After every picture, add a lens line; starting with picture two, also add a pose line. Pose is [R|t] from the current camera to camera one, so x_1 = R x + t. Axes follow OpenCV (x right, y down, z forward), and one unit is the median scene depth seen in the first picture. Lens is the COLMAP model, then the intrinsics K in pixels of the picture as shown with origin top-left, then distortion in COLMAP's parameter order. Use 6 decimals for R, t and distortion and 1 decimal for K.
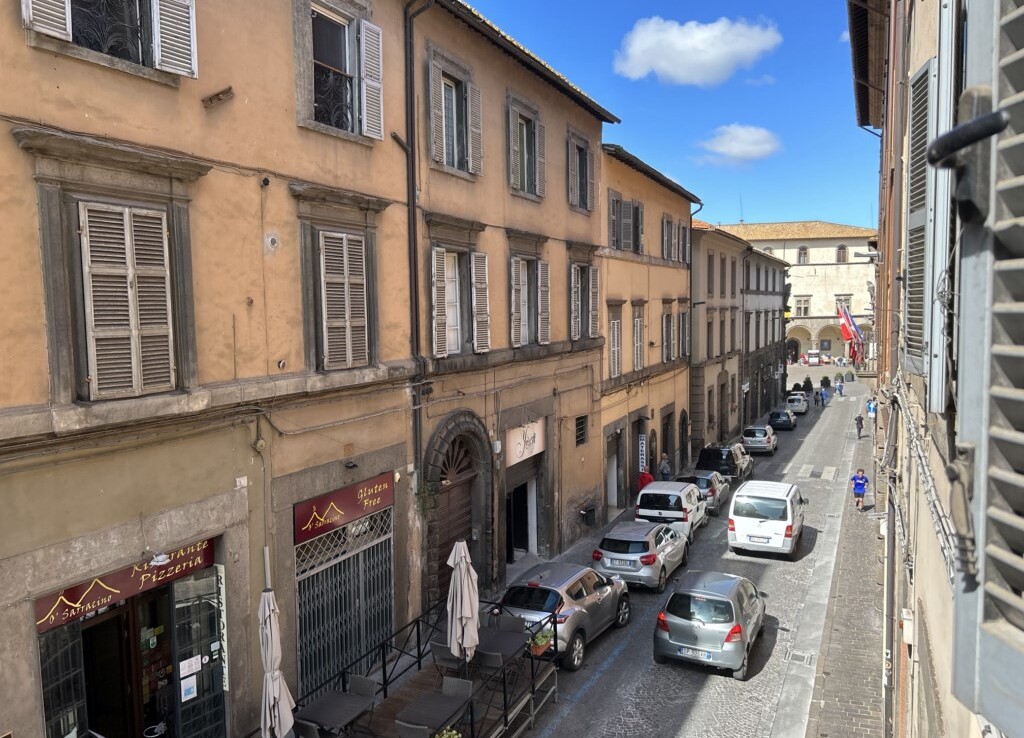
lens RADIAL K [[786.6, 0, 512.0], [0, 786.6, 369.0], [0, 0, 1]] dist [0.035816, -0.001408]
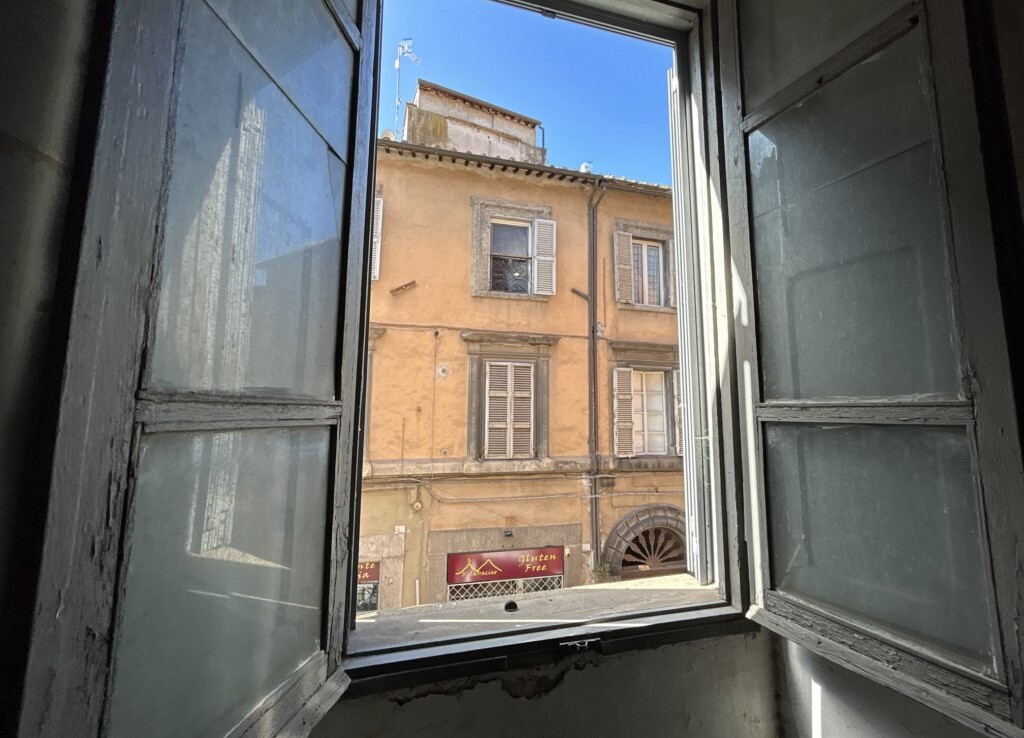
lens RADIAL K [[358.3, 0, 511.2], [0, 358.3, 377.0], [0, 0, 1]] dist [0.000215, 0.000080]
pose [[0.603885, -0.064147, -0.794486, 0.297327], [-0.077717, 0.987268, -0.138784, -0.055410], [0.793274, 0.145555, 0.591211, 0.619522]]
